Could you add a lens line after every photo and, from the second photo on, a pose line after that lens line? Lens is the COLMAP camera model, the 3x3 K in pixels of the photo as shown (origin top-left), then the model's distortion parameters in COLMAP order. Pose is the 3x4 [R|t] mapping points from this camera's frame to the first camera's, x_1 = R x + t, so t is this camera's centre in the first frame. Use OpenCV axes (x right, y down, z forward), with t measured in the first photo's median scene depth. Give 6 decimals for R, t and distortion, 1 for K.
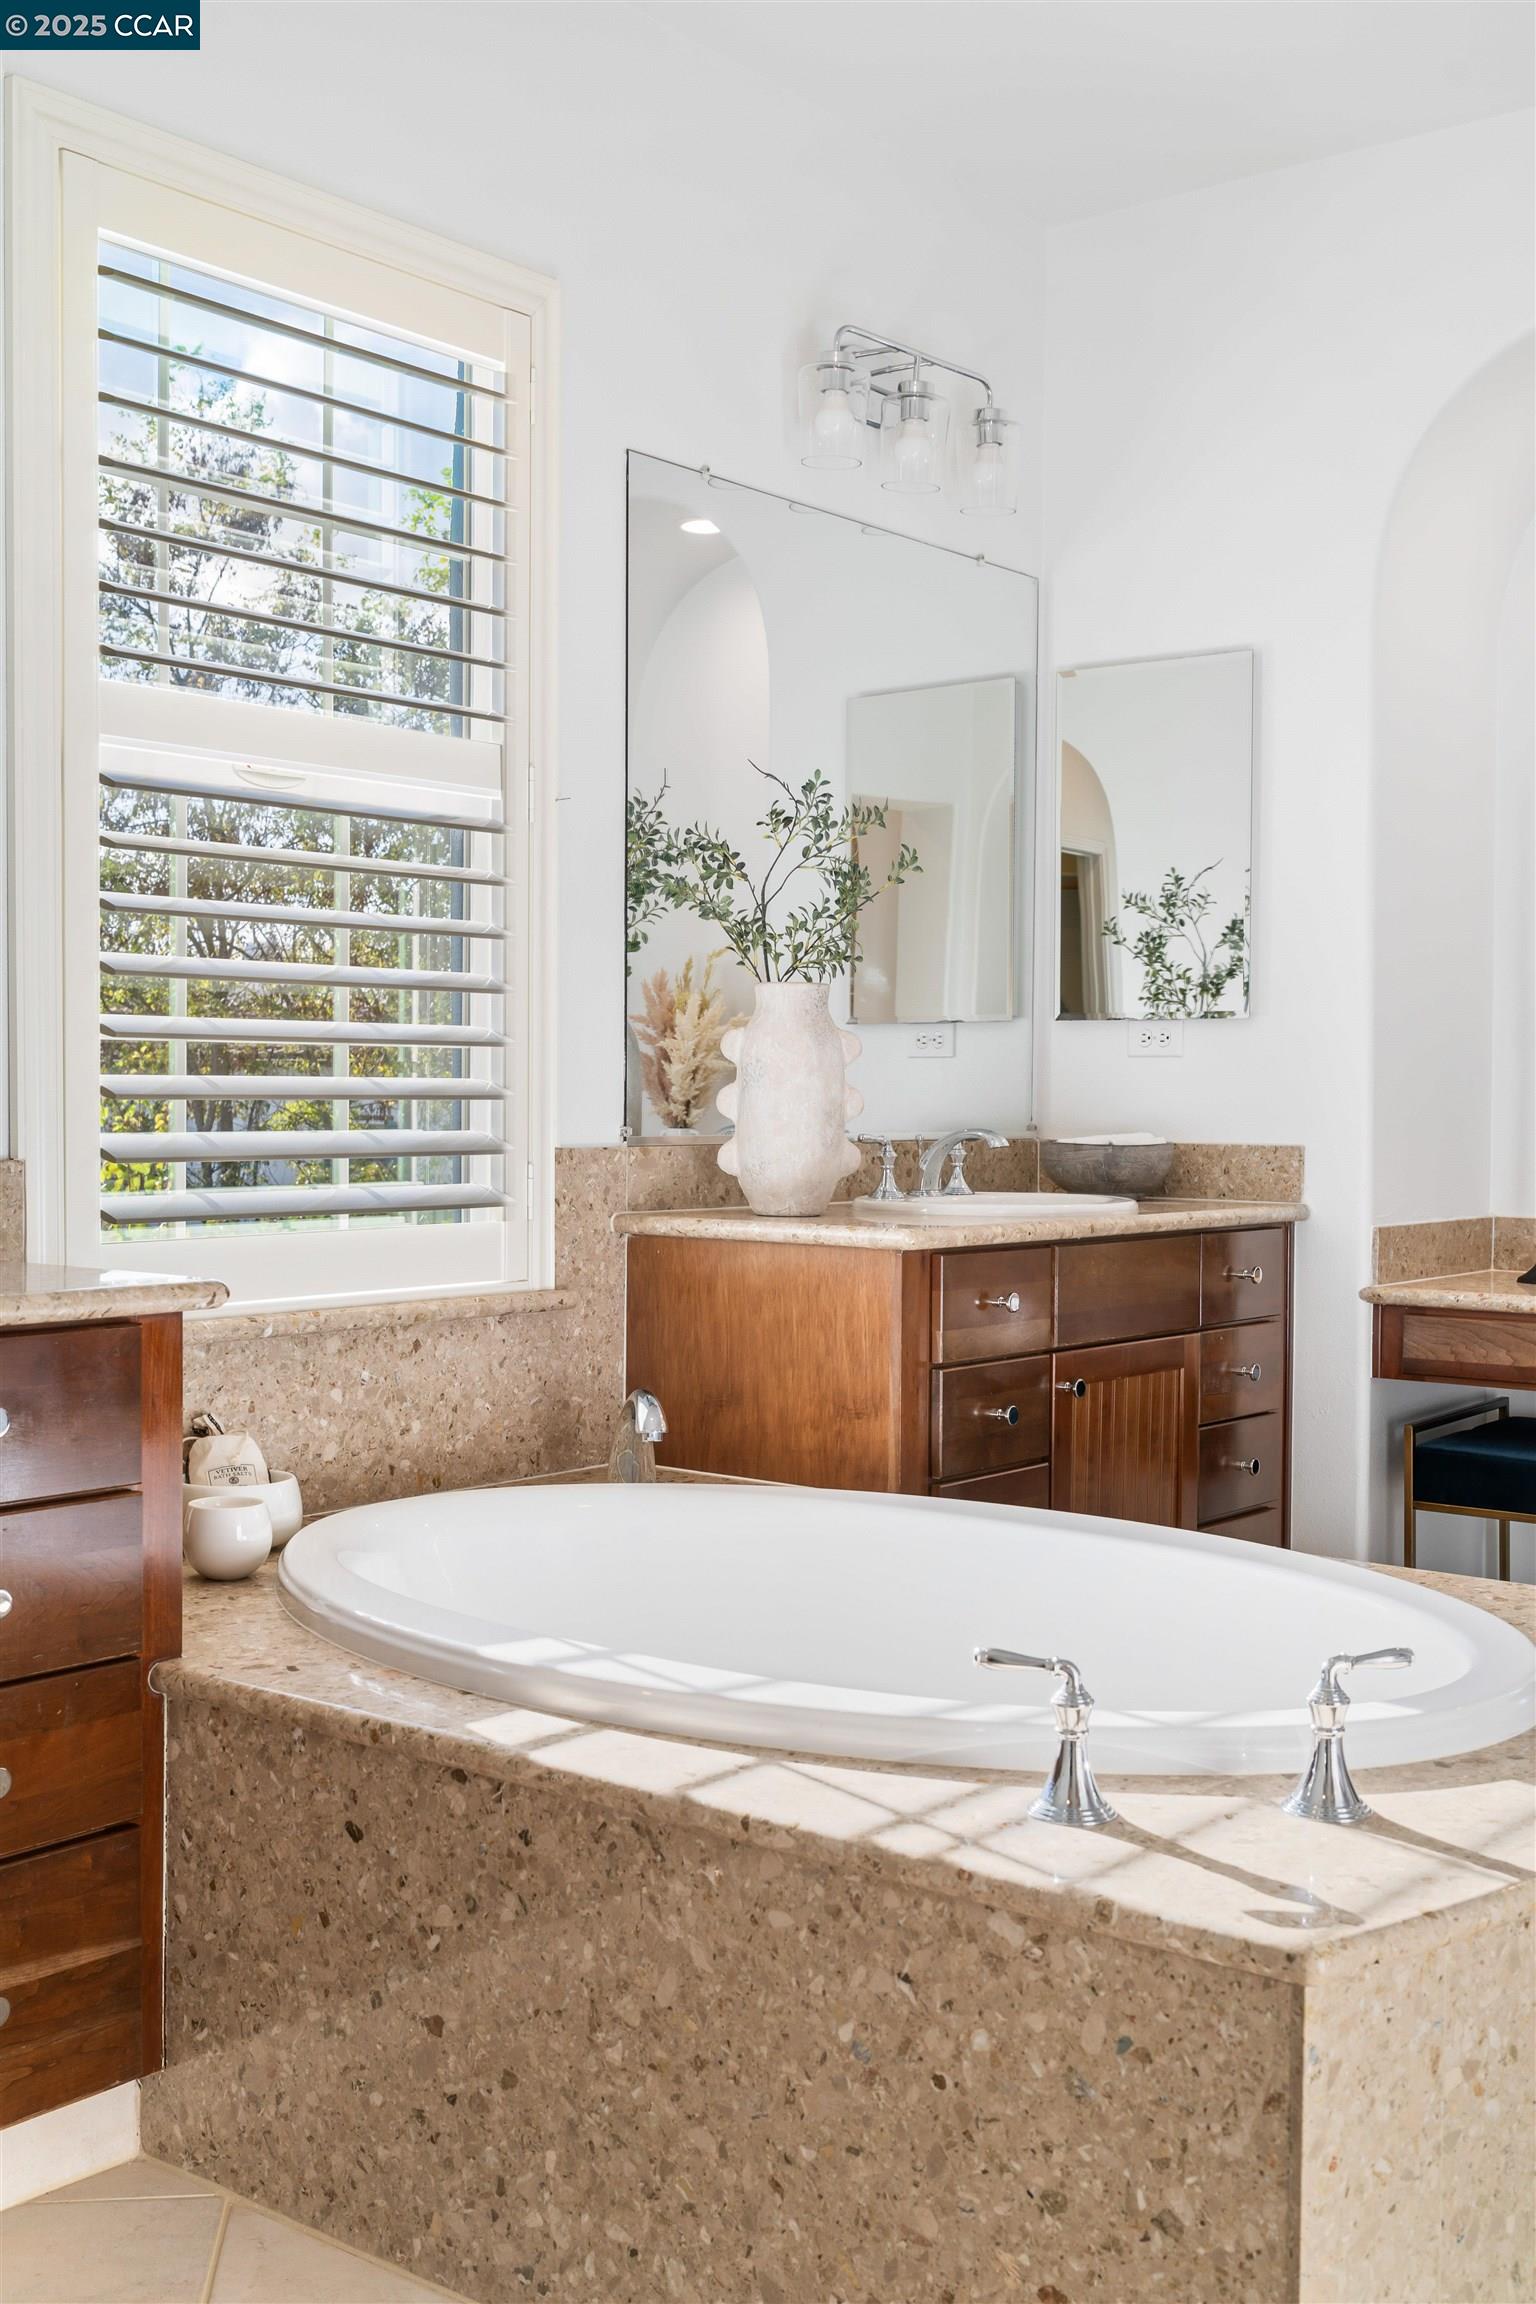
lens RADIAL K [[2417.2, 0, 765.4], [0, 2417.2, 1148.7], [0, 0, 1]] dist [-0.000751, 0.000000]
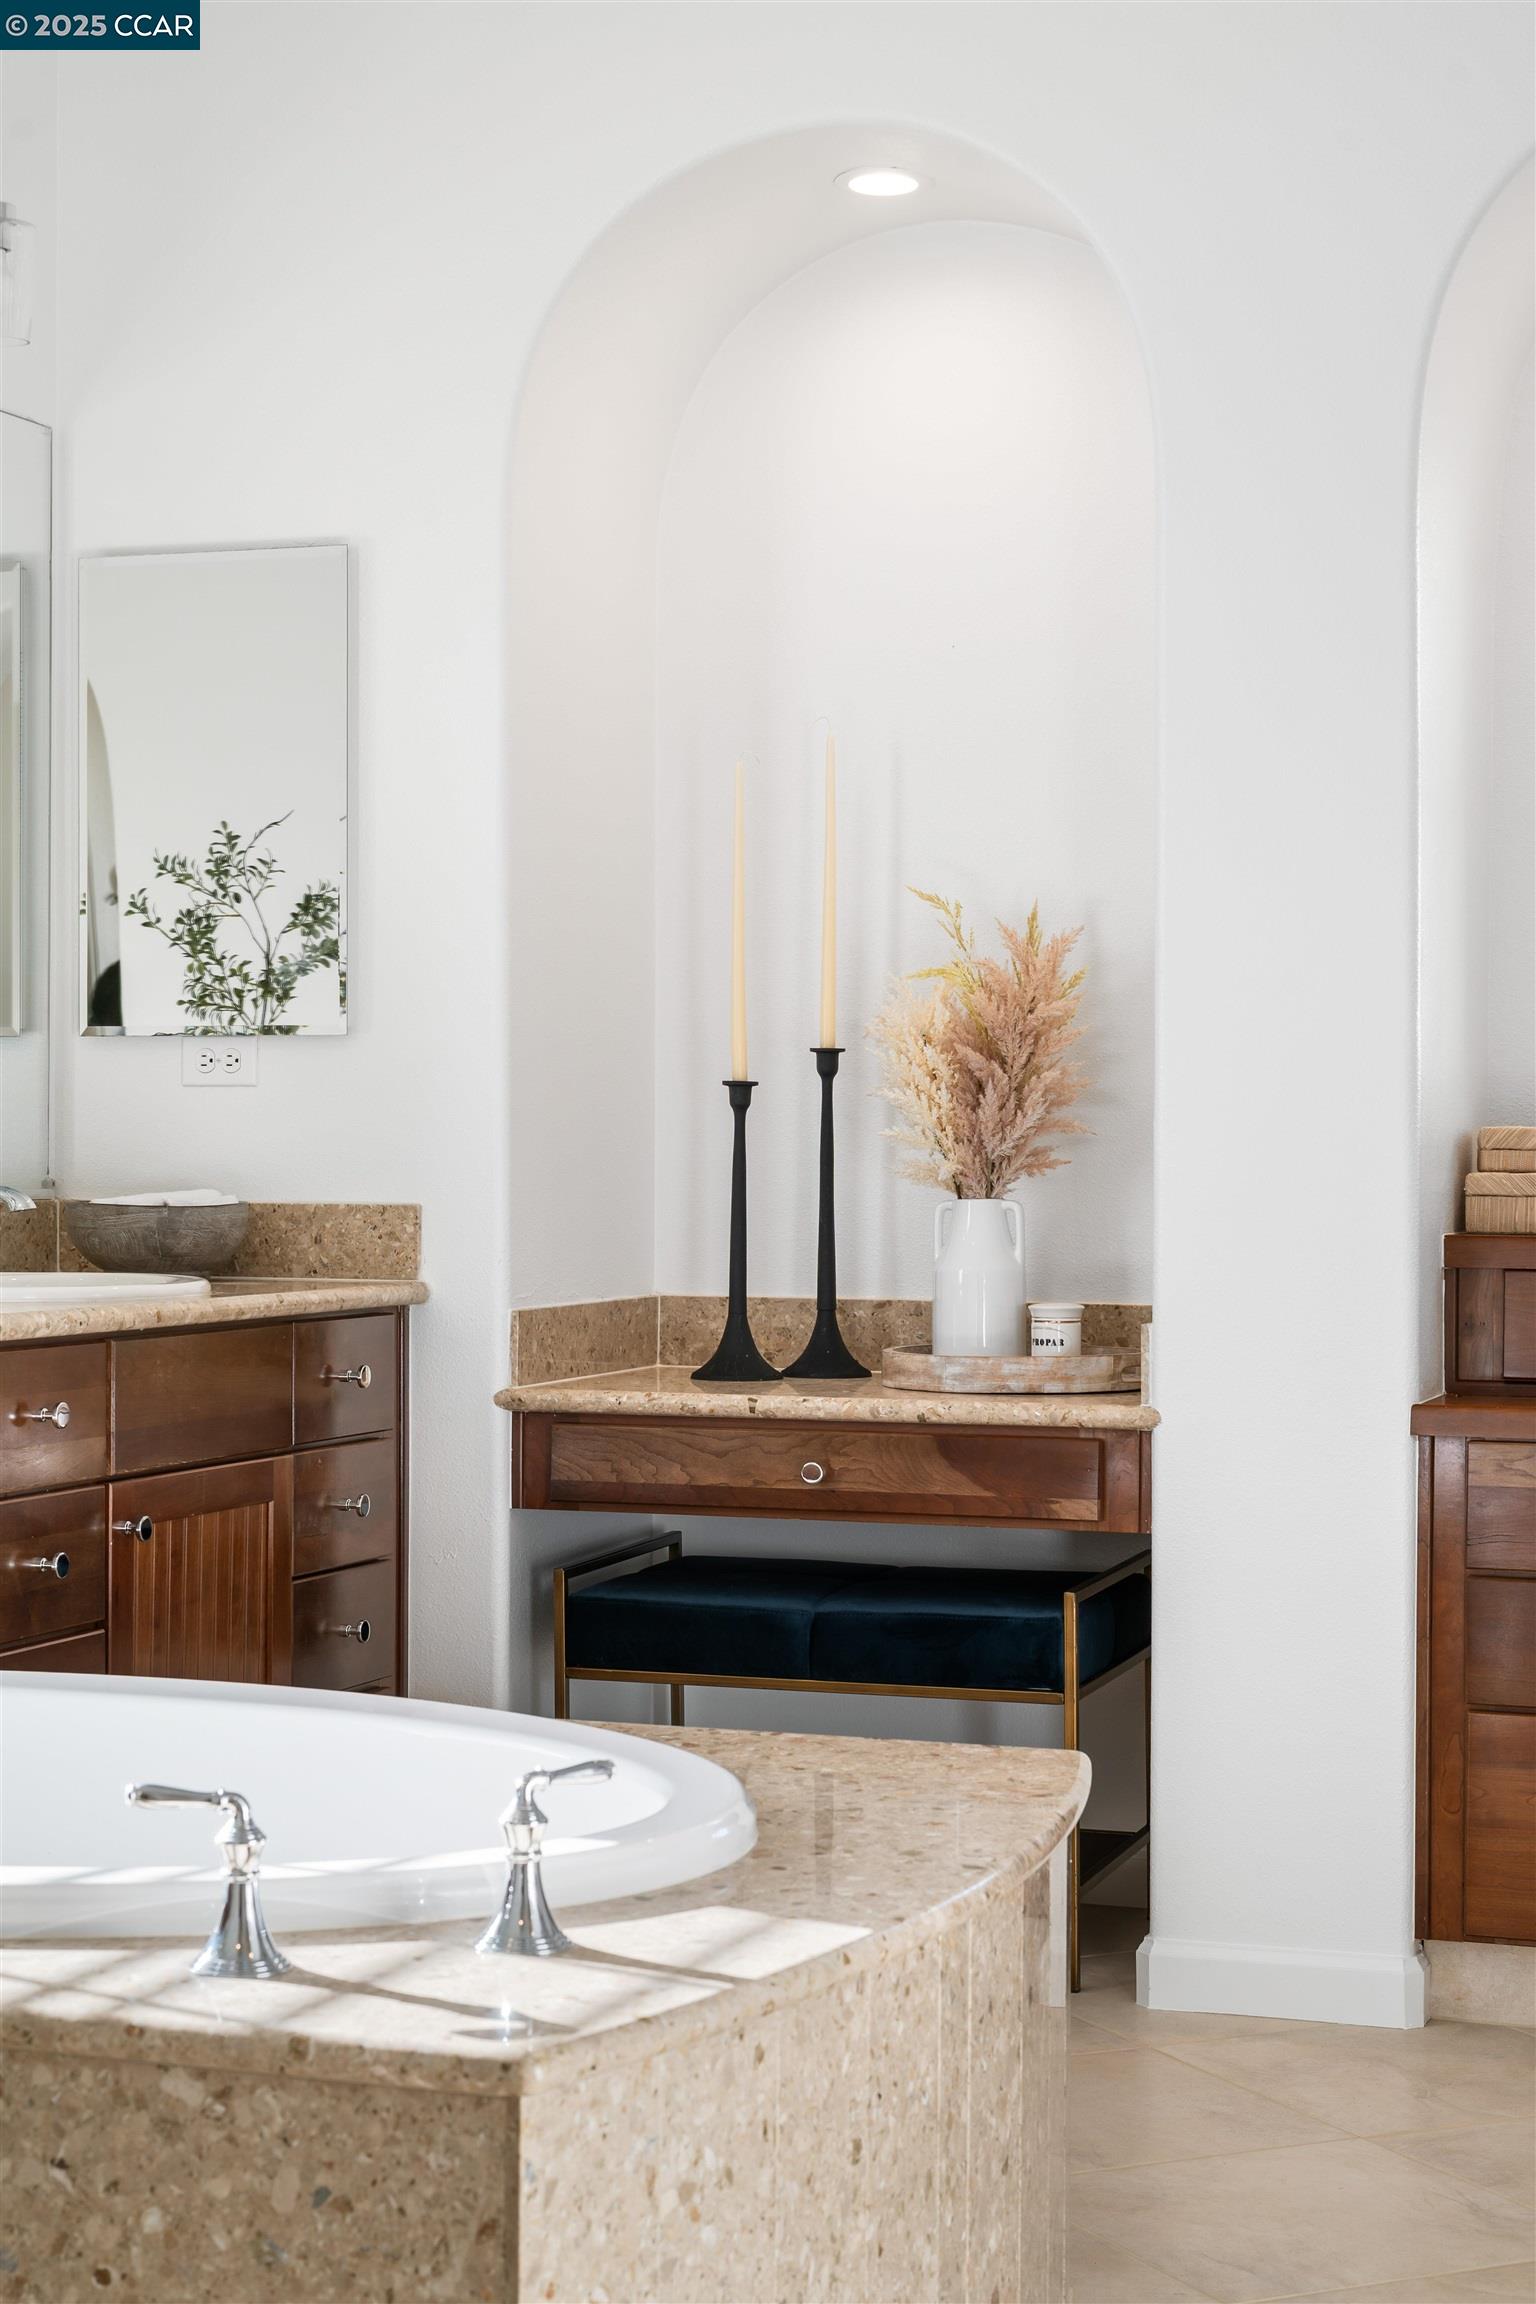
lens RADIAL K [[3831.4, 0, 767.4], [0, 3831.4, 1151.9], [0, 0, 1]] dist [0.011024, 0.000000]
pose [[0.945863, -0.005483, 0.324519, -0.129711], [0.011081, 0.999820, -0.015402, 0.004096], [-0.324376, 0.018164, 0.945754, -0.344079]]
